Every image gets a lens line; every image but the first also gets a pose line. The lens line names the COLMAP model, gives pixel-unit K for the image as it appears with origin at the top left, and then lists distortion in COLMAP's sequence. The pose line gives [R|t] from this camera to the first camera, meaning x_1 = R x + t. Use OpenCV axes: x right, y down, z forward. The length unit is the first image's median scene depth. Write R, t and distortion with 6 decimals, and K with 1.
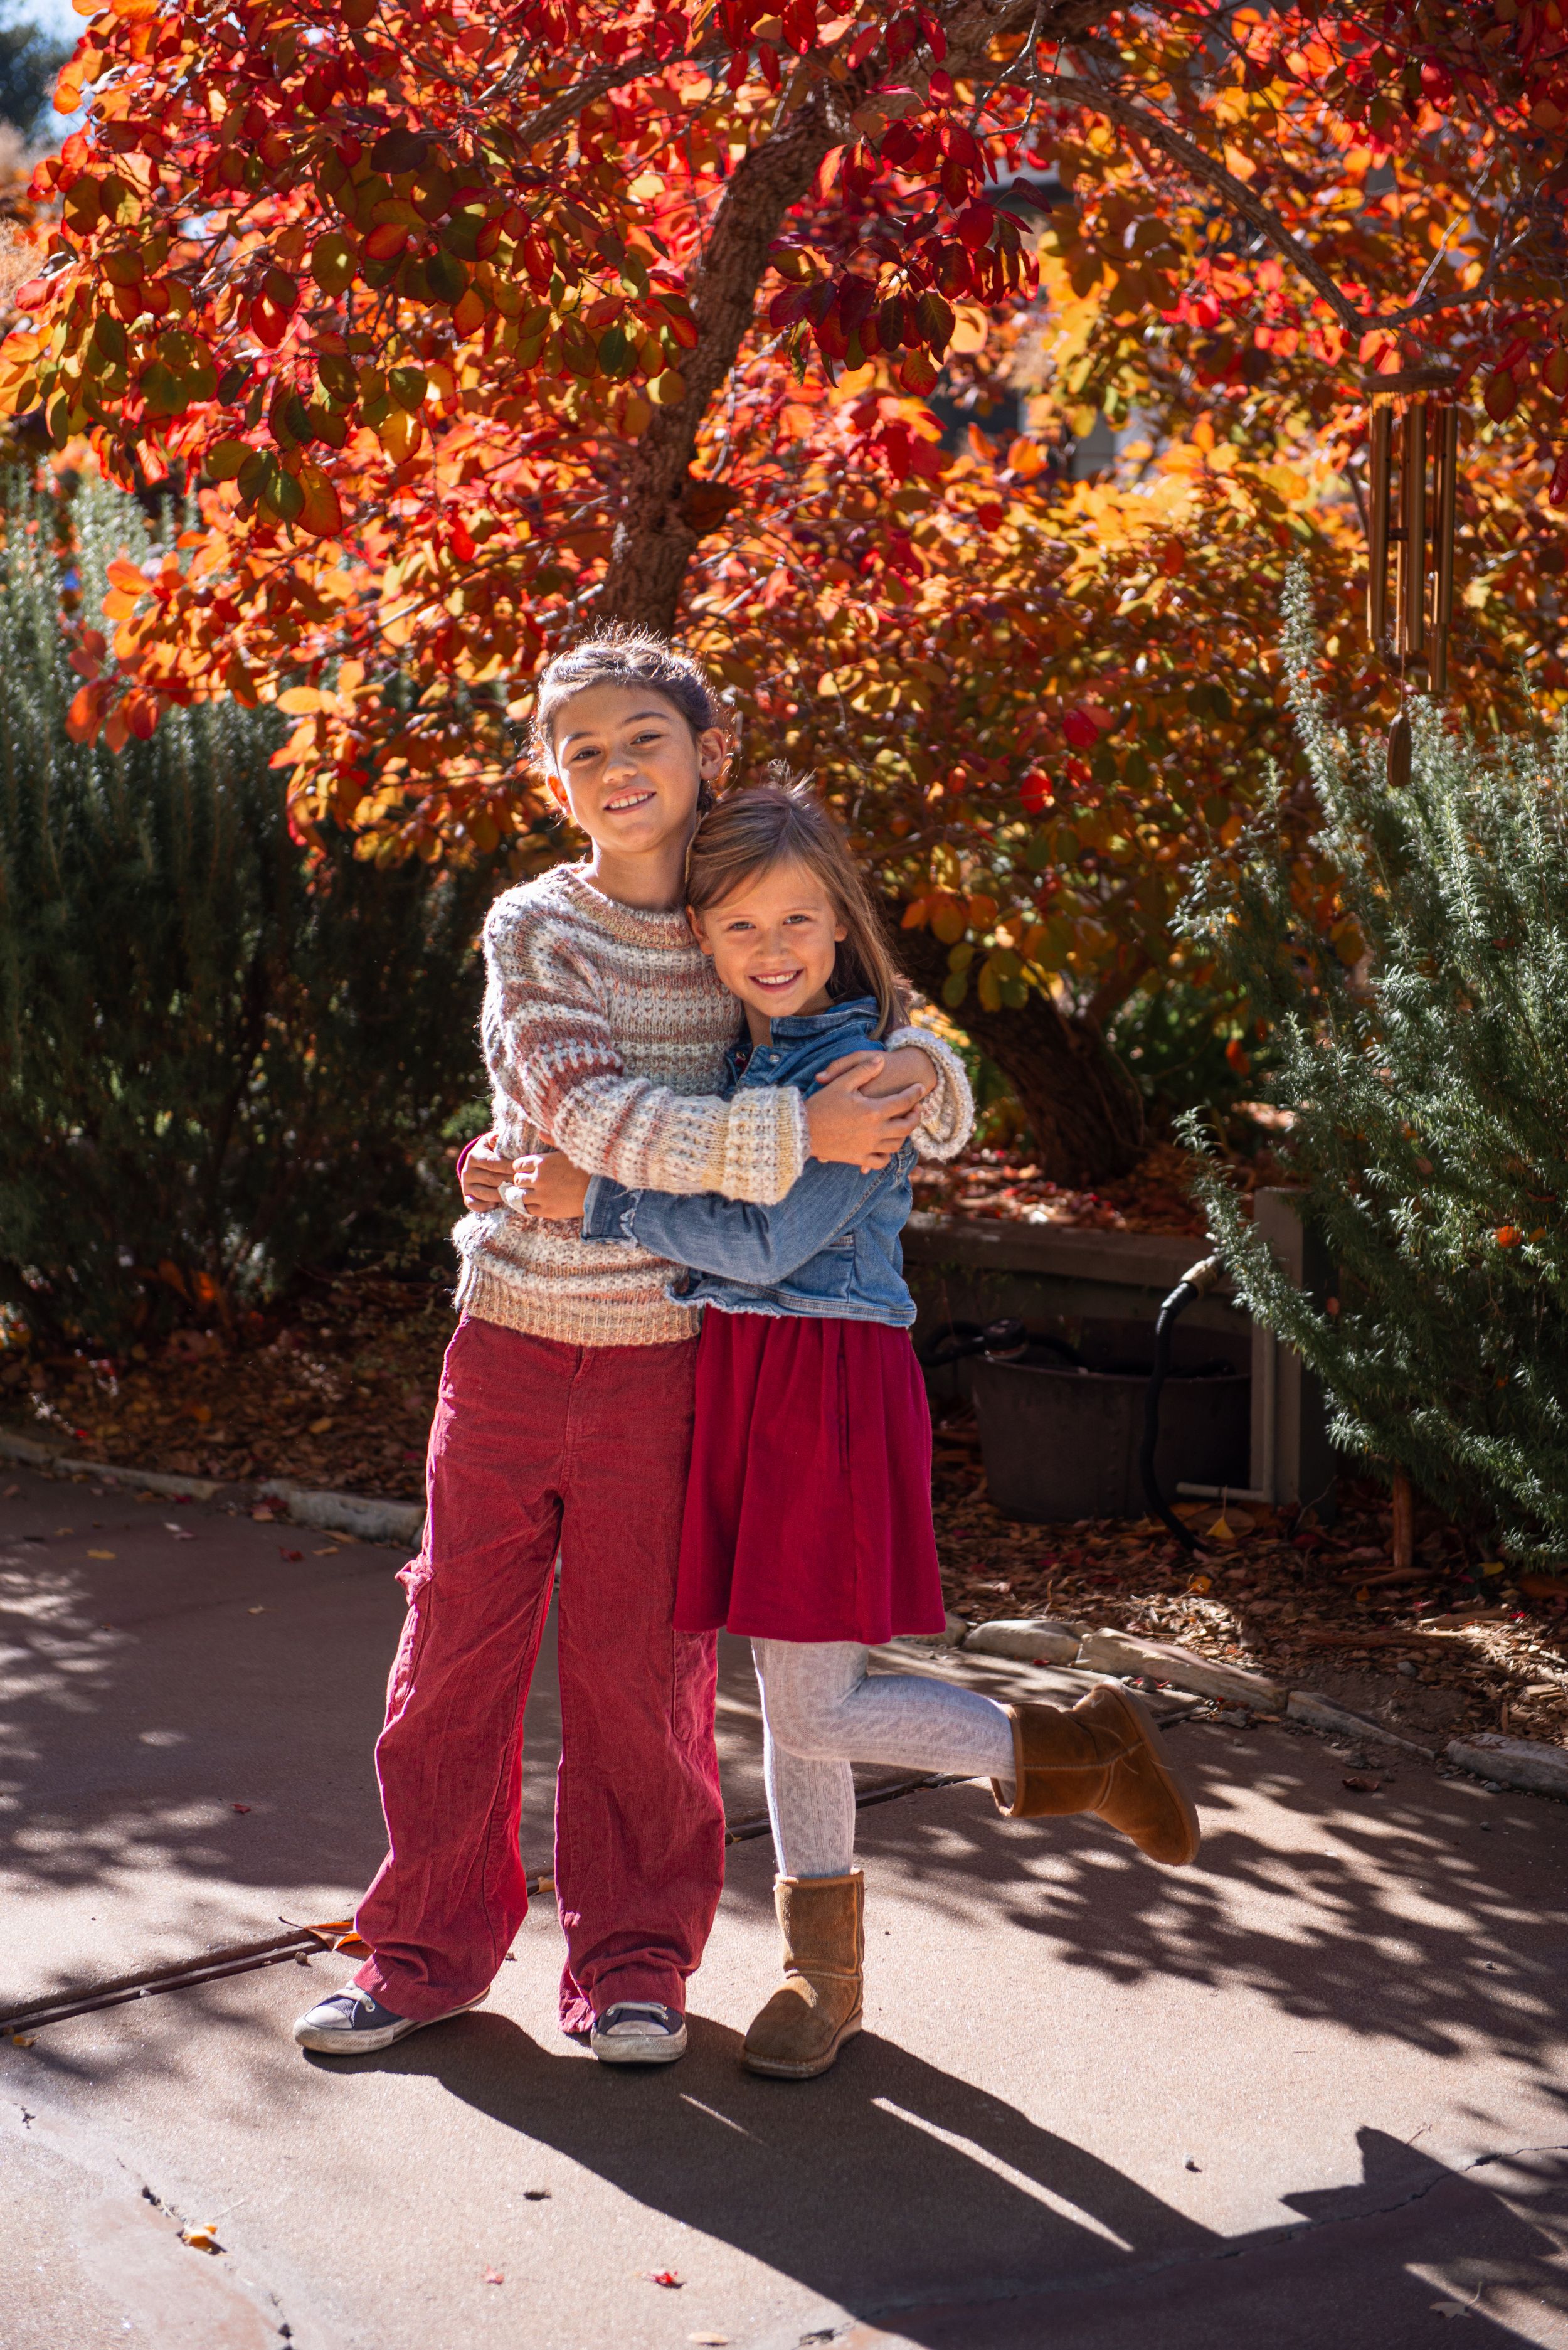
lens RADIAL K [[4467.6, 0, 774.1], [0, 4467.6, 1227.6], [0, 0, 1]] dist [-0.151584, 1.955687]
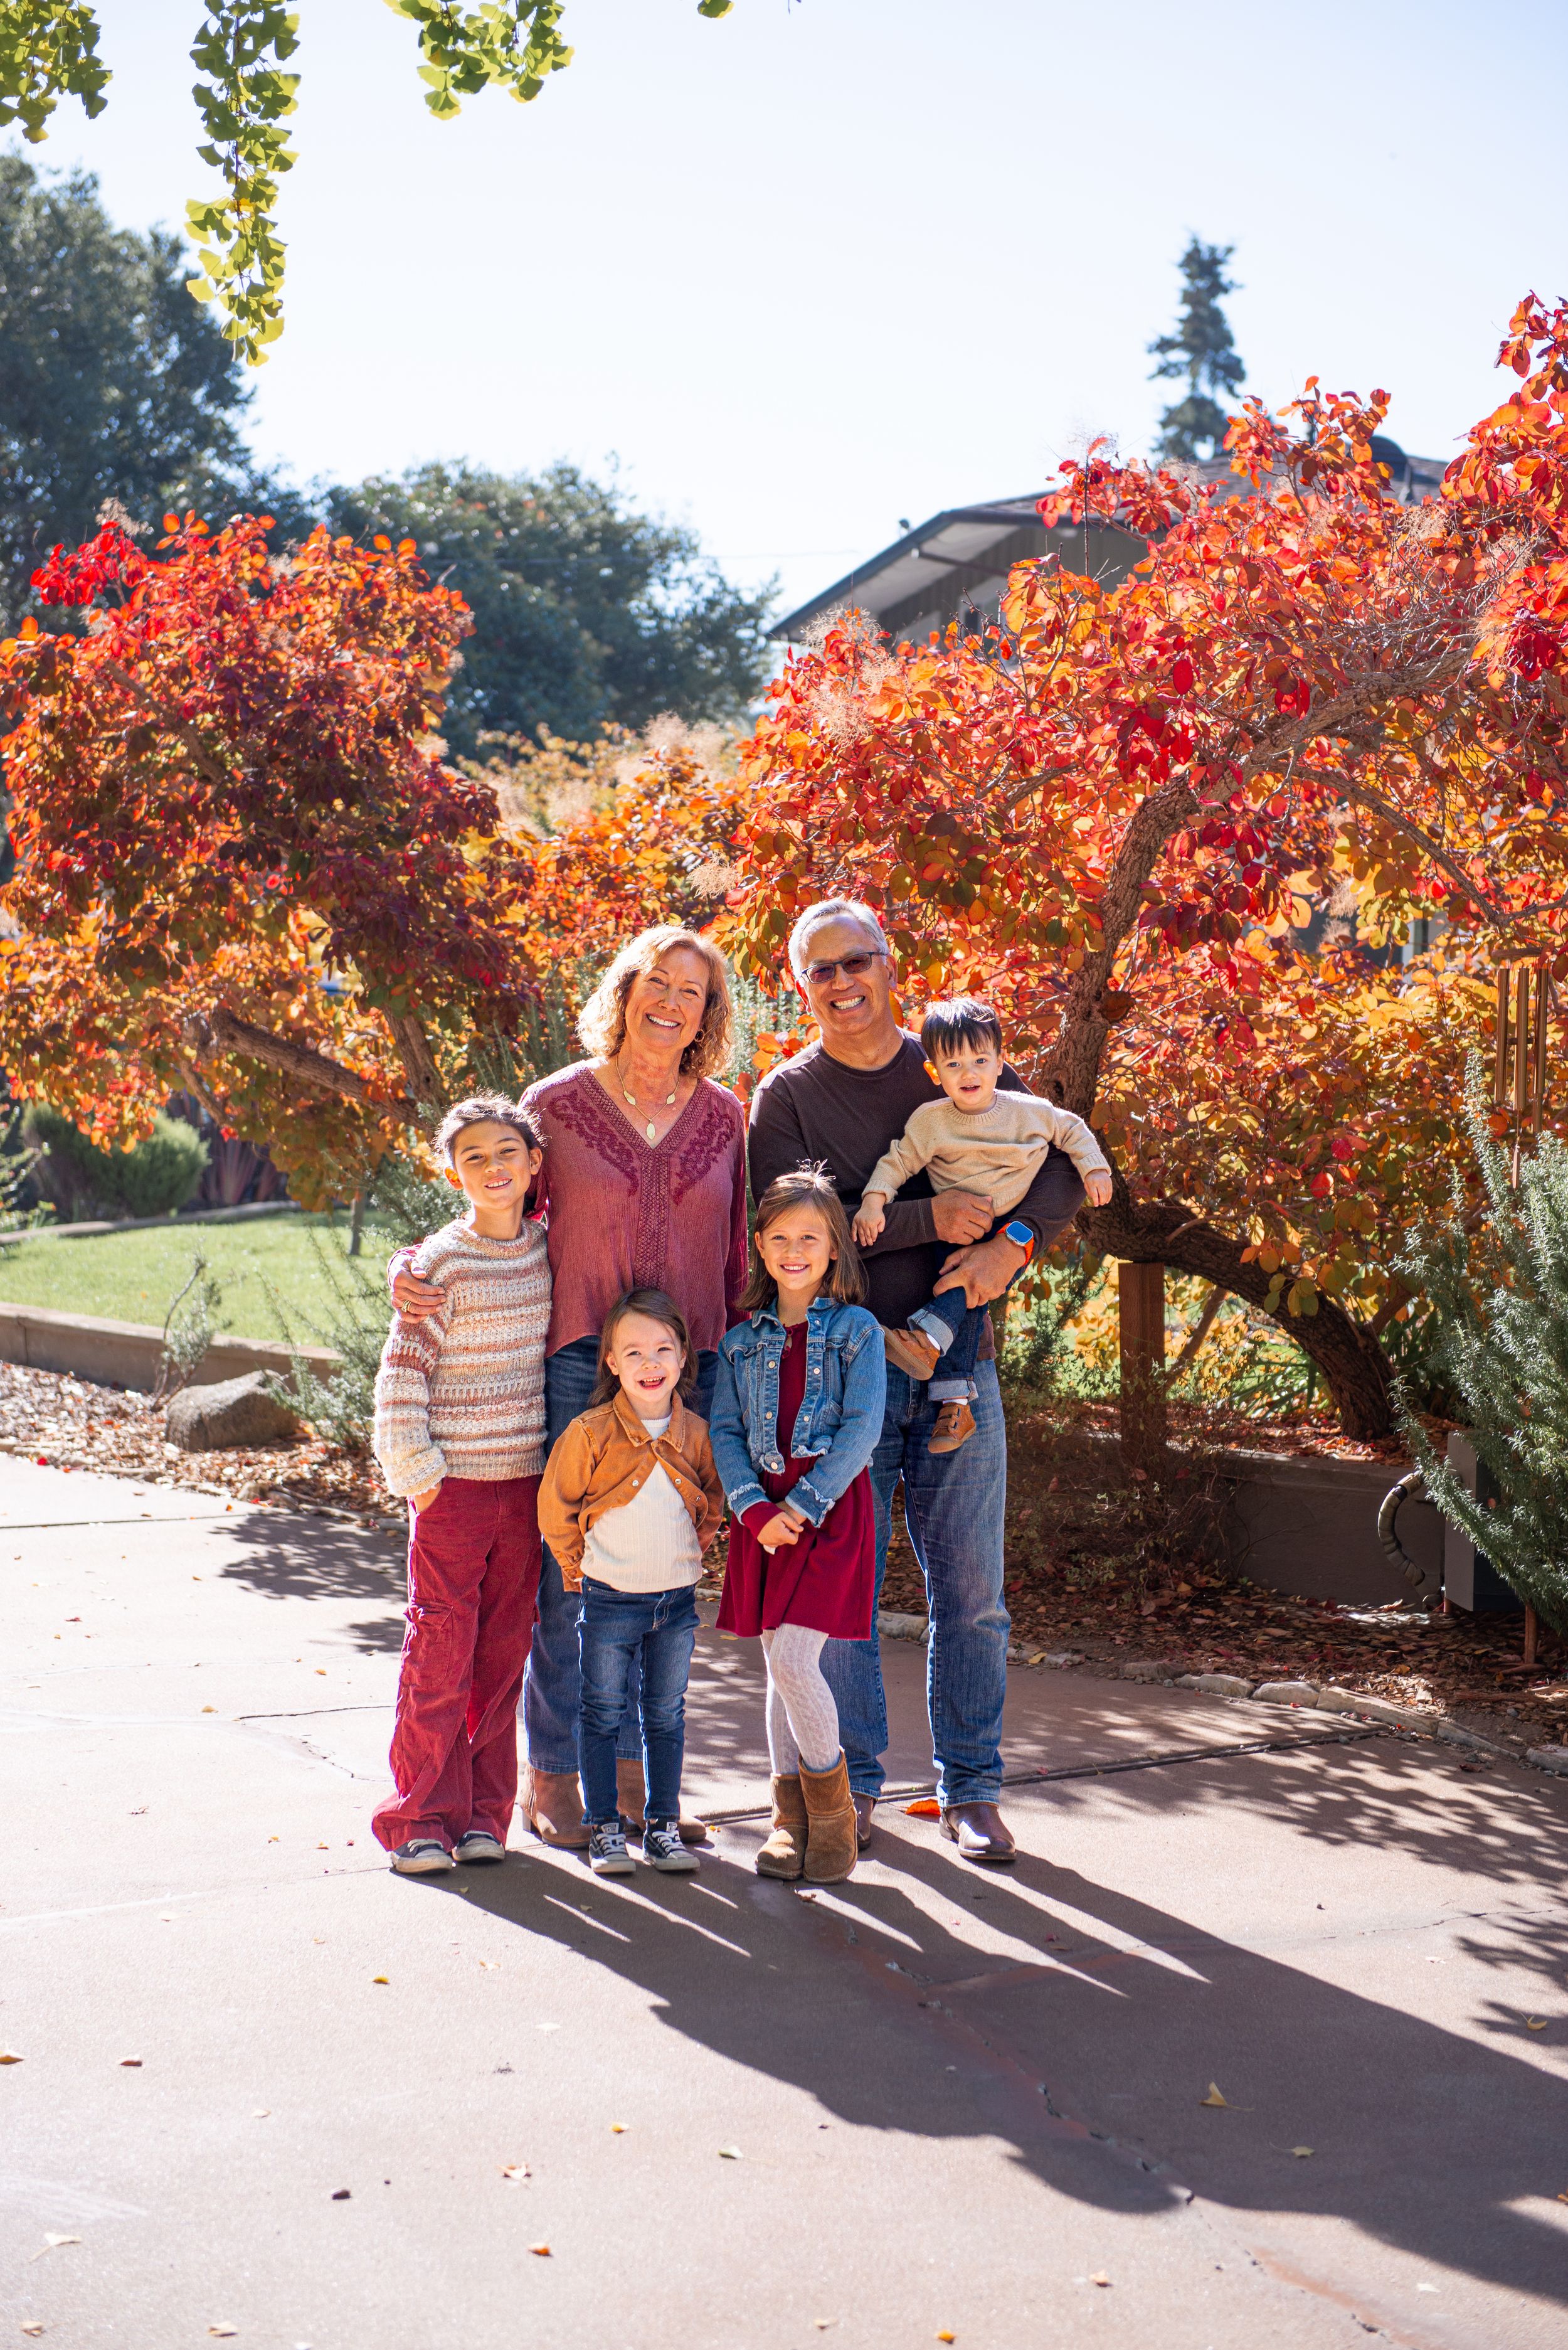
lens RADIAL K [[4142.2, 0, 784.0], [0, 4142.2, 1175.0], [0, 0, 1]] dist [0.128746, 0.014057]
pose [[0.993294, 0.022574, -0.113387, 0.039557], [-0.032735, 0.995532, -0.088568, 0.042303], [0.110881, 0.091685, 0.989596, -0.548721]]
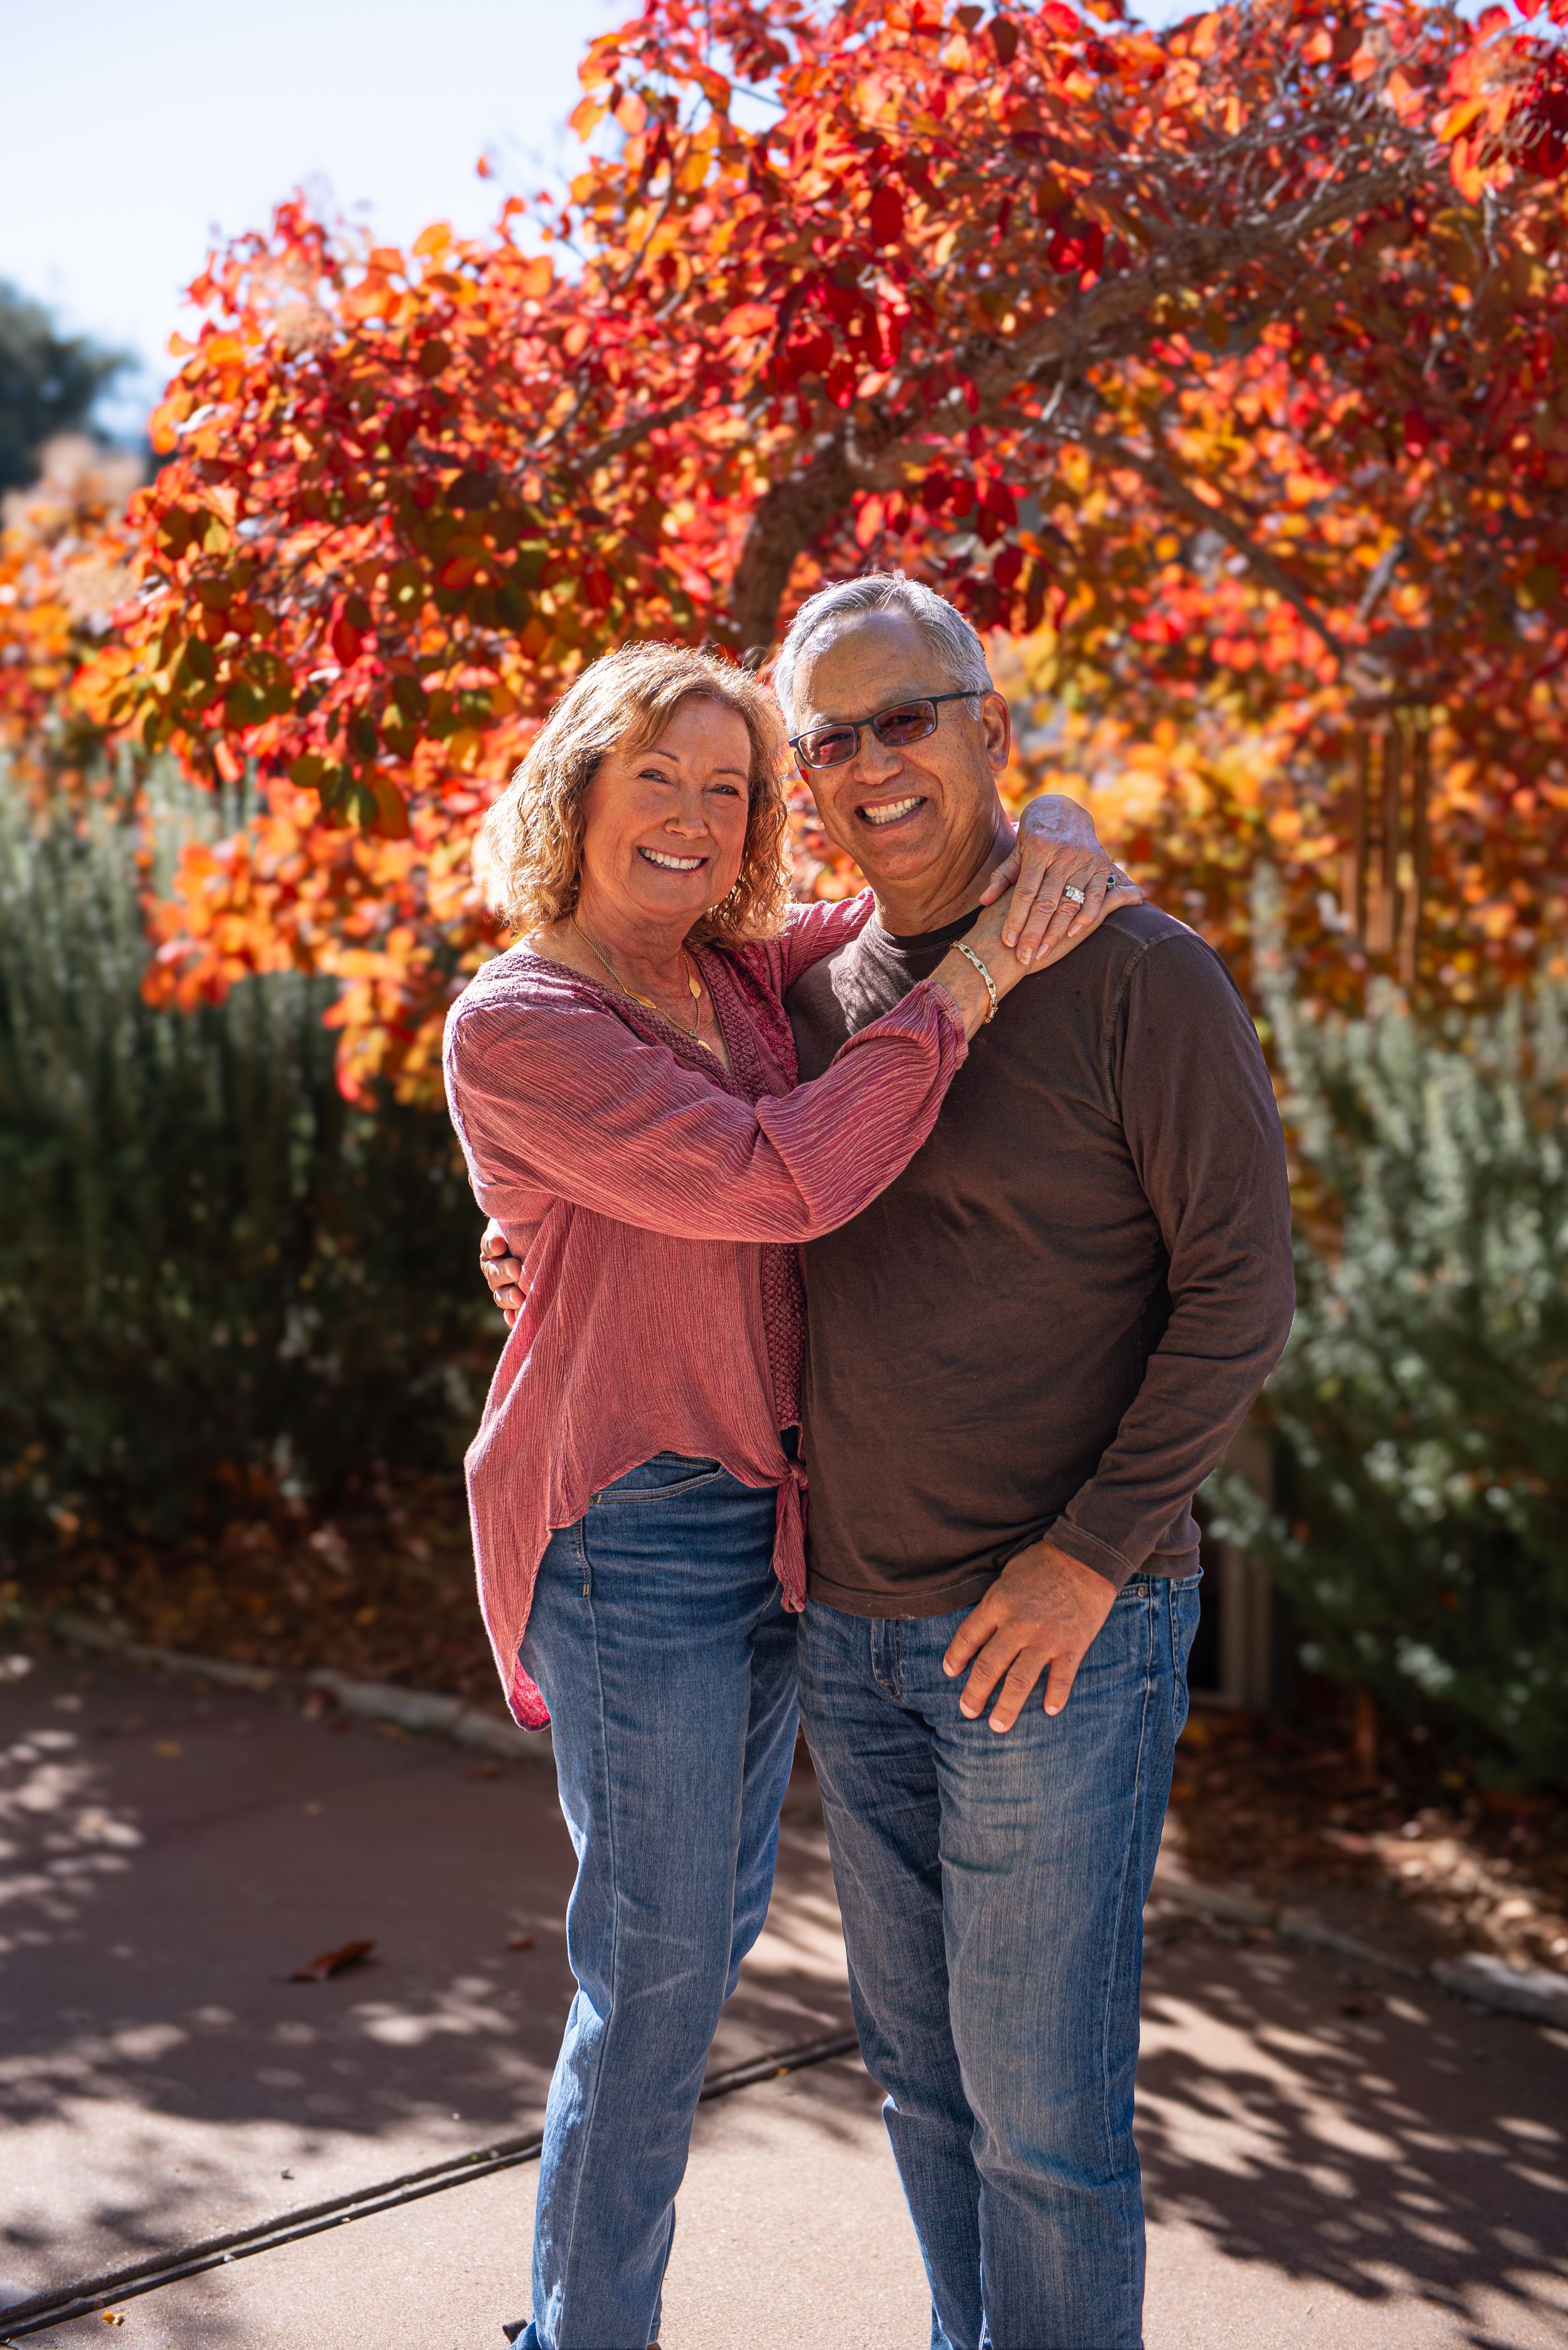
lens RADIAL K [[3682.5, 0, 784.0], [0, 3682.5, 1175.0], [0, 0, 1]] dist [0.051060, 0.047715]
pose [[0.999683, 0.004249, 0.024823, -0.024820], [-0.003201, 0.999108, -0.042108, -0.031798], [-0.024980, 0.042015, 0.998805, 0.093774]]
